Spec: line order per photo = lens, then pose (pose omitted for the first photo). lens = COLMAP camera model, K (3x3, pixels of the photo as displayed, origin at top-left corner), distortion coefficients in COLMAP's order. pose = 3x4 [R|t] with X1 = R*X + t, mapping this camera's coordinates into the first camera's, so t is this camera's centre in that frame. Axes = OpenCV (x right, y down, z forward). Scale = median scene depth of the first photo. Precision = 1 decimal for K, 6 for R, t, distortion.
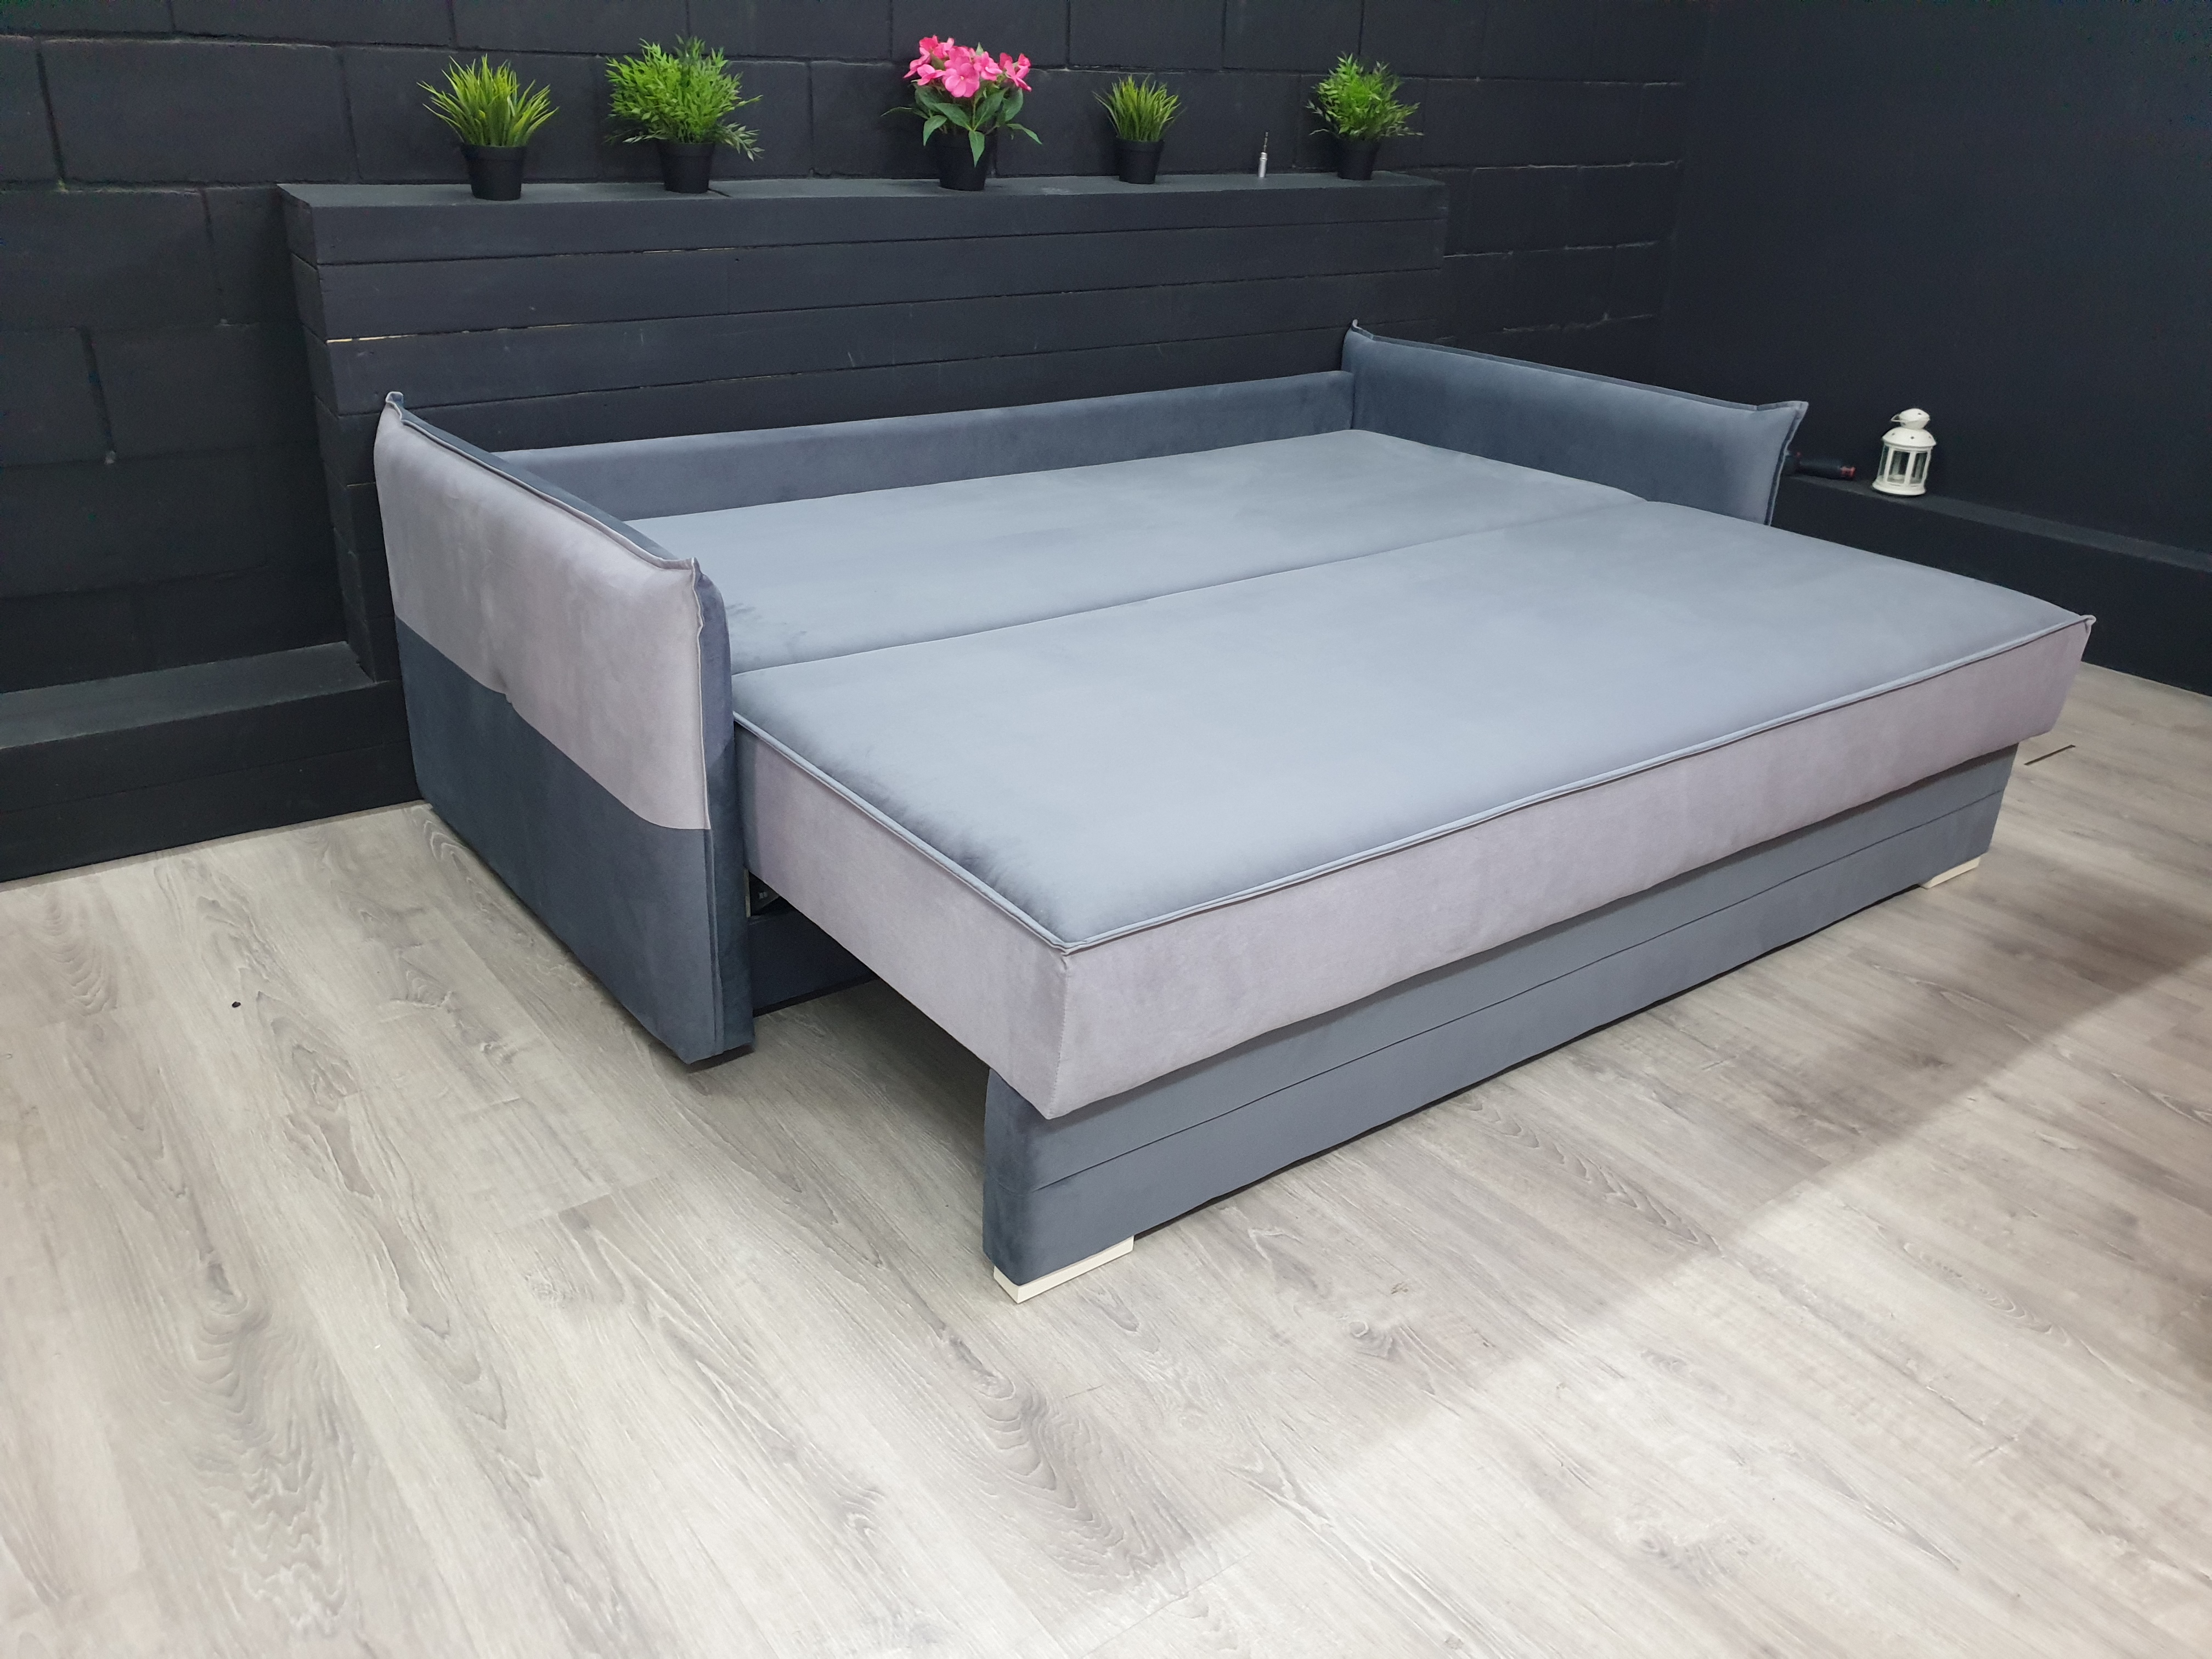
lens RADIAL K [[1698.8, 0, 1106.0], [0, 1698.8, 829.5], [0, 0, 1]] dist [0.049319, 0.000811]
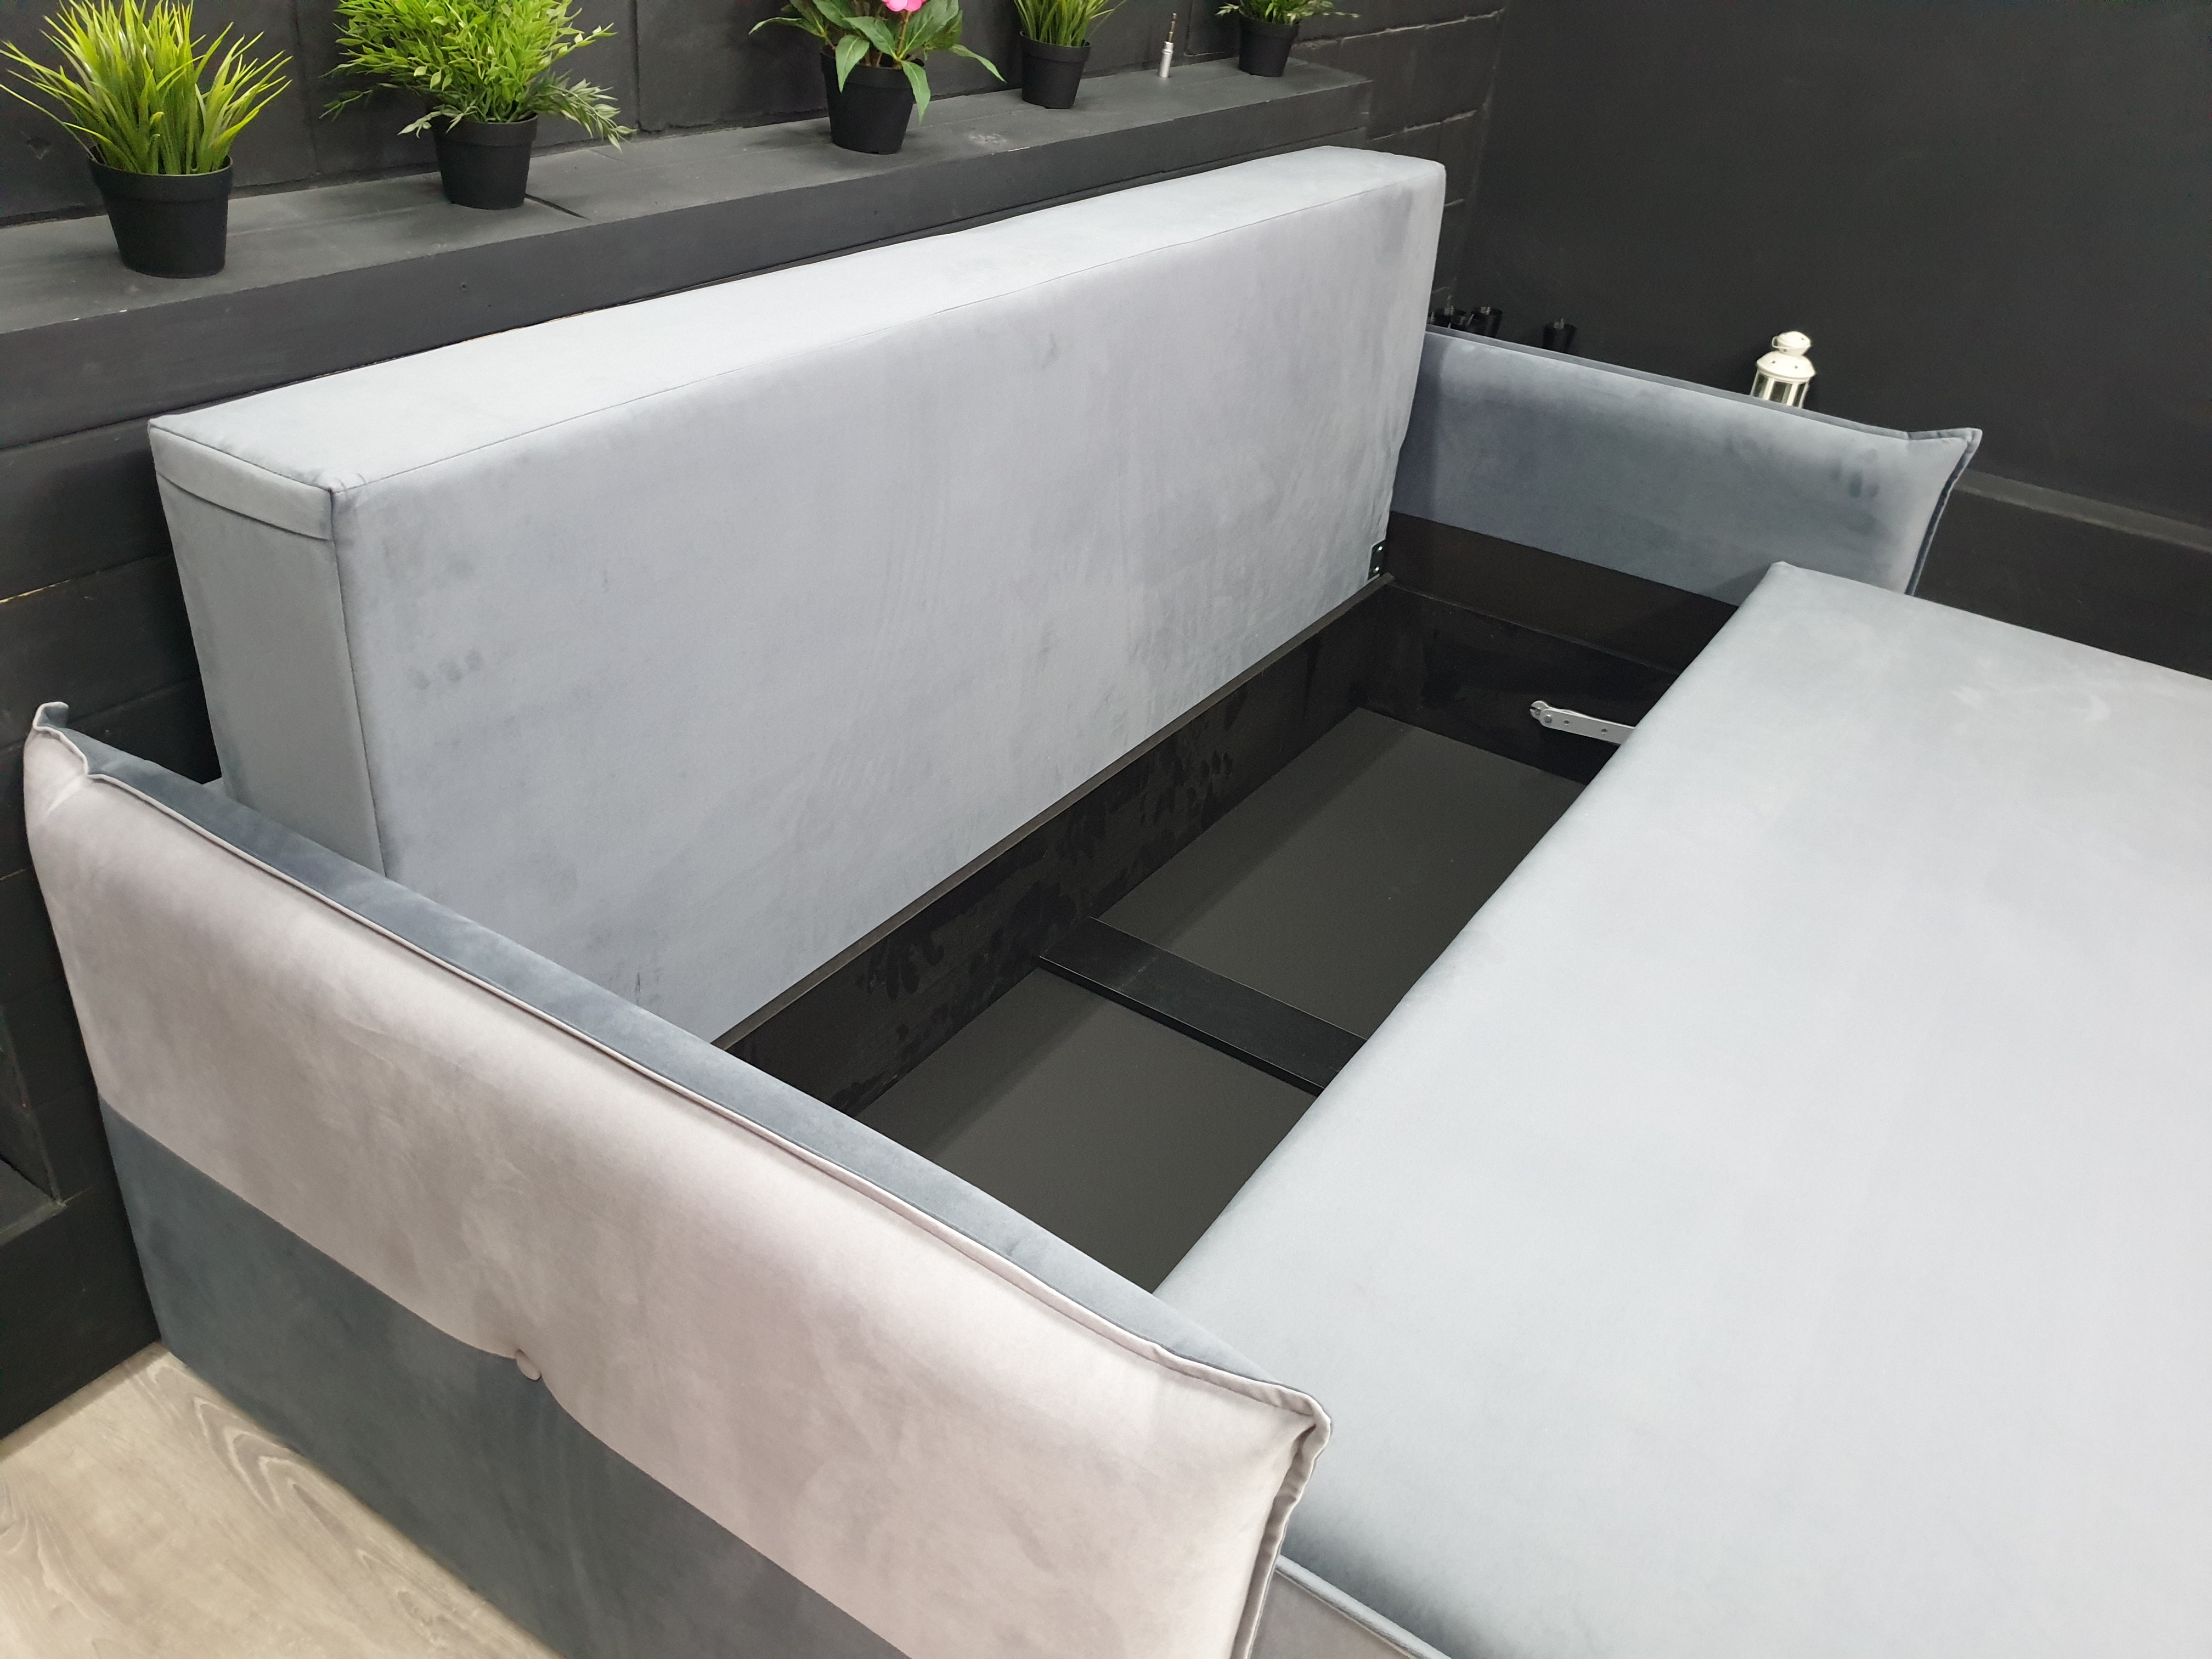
lens RADIAL K [[1692.6, 0, 1057.7], [0, 1692.6, 863.7], [0, 0, 1]] dist [0.054021, -0.001034]
pose [[0.939590, -0.145374, 0.309898, -0.260962], [0.093056, 0.979720, 0.177451, -0.233682], [-0.329410, -0.137893, 0.934064, 0.376292]]
